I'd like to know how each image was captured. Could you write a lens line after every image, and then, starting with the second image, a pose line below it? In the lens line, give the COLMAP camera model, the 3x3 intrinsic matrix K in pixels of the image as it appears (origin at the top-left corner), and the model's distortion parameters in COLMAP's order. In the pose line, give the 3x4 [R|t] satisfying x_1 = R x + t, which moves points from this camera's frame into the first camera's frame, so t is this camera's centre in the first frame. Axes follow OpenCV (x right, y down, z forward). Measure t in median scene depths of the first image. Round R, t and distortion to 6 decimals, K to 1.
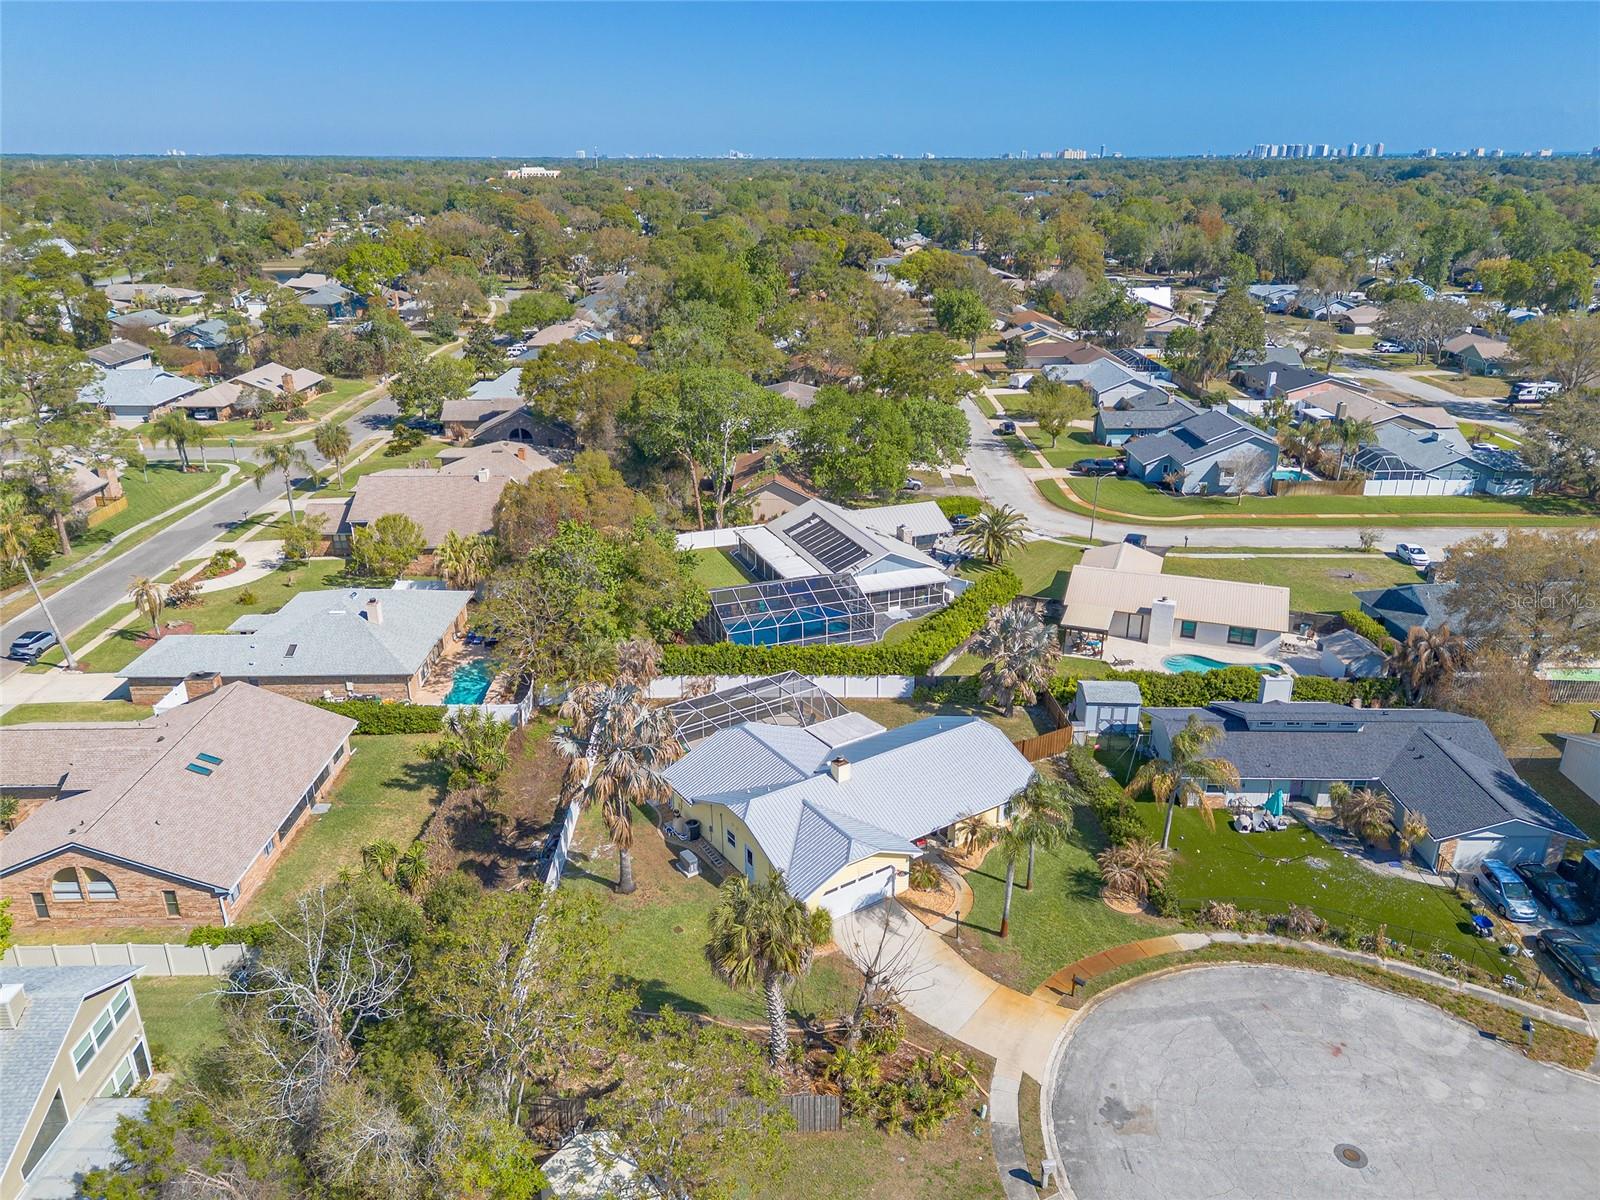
lens RADIAL K [[1127.4, 0, 801.0], [0, 1127.4, 624.7], [0, 0, 1]] dist [0.077577, -0.066229]
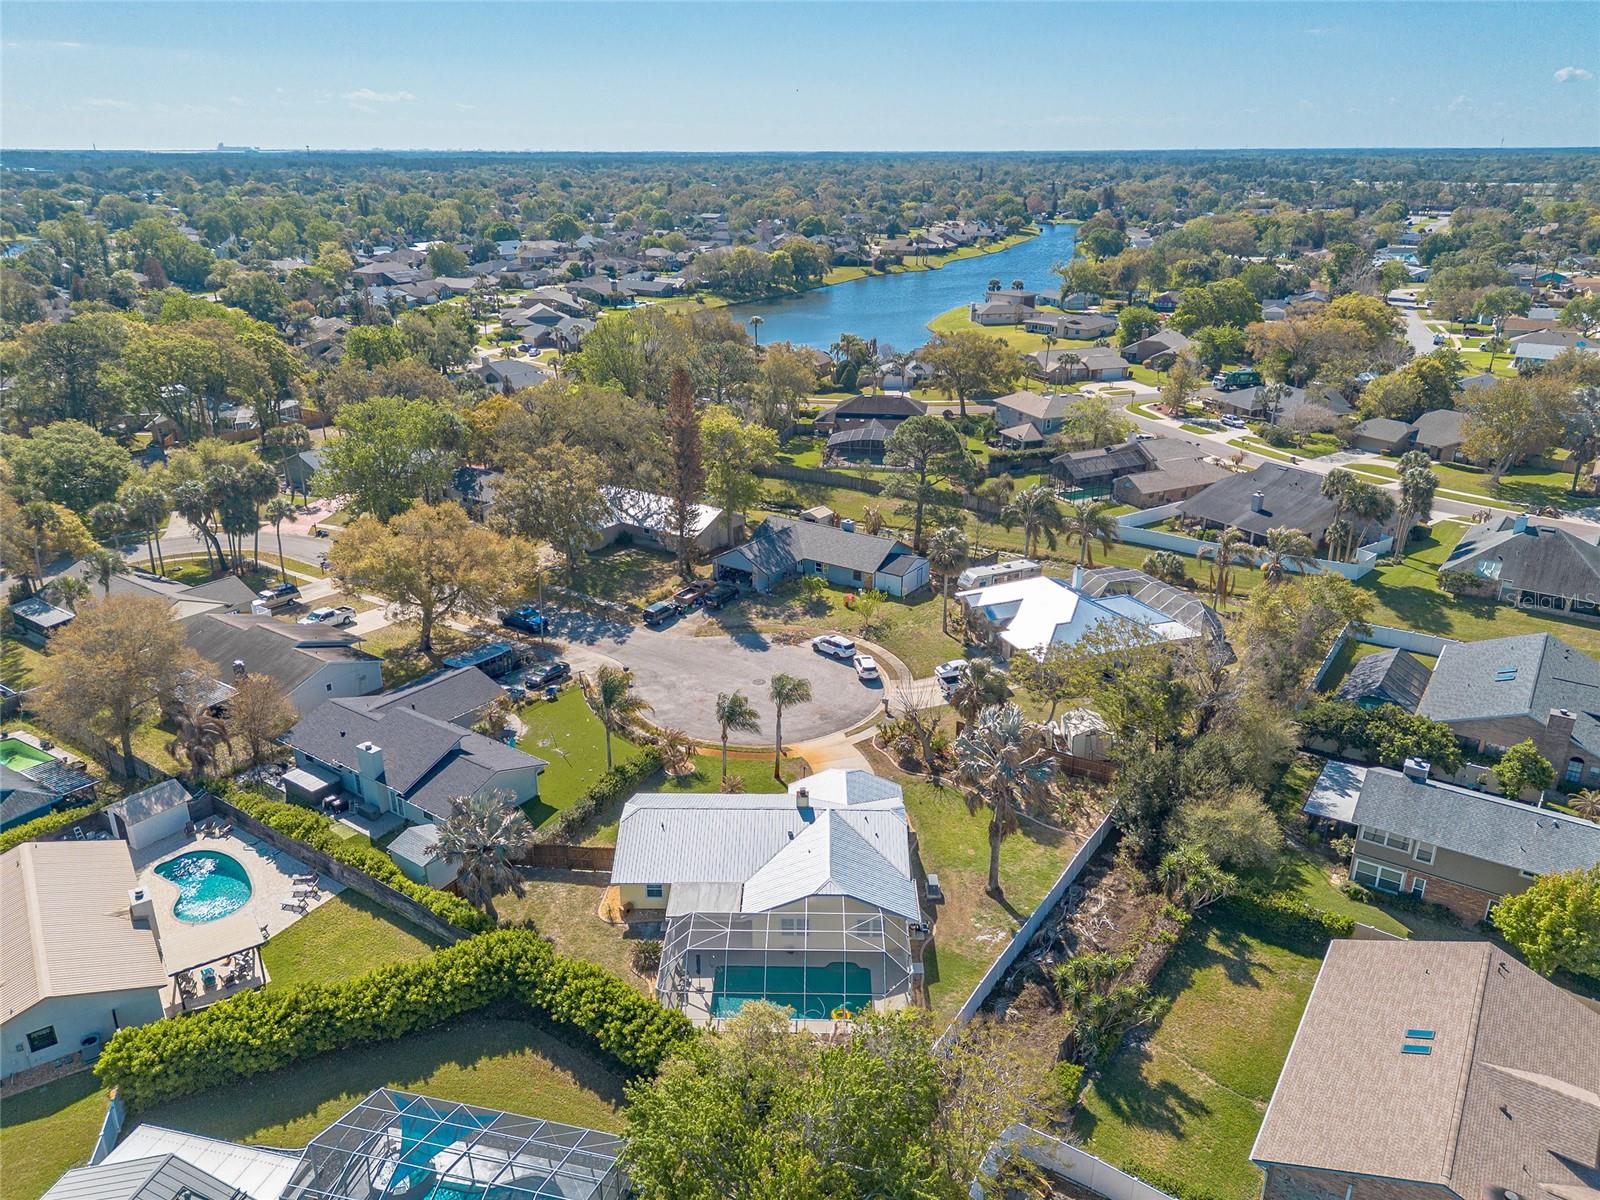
lens RADIAL K [[1127.4, 0, 801.0], [0, 1127.4, 624.7], [0, 0, 1]] dist [0.077577, -0.066229]
pose [[-0.821266, -0.212684, 0.529423, -0.381409], [0.223669, 0.733630, 0.641685, -0.527205], [-0.524876, 0.645409, -0.554934, 1.080336]]
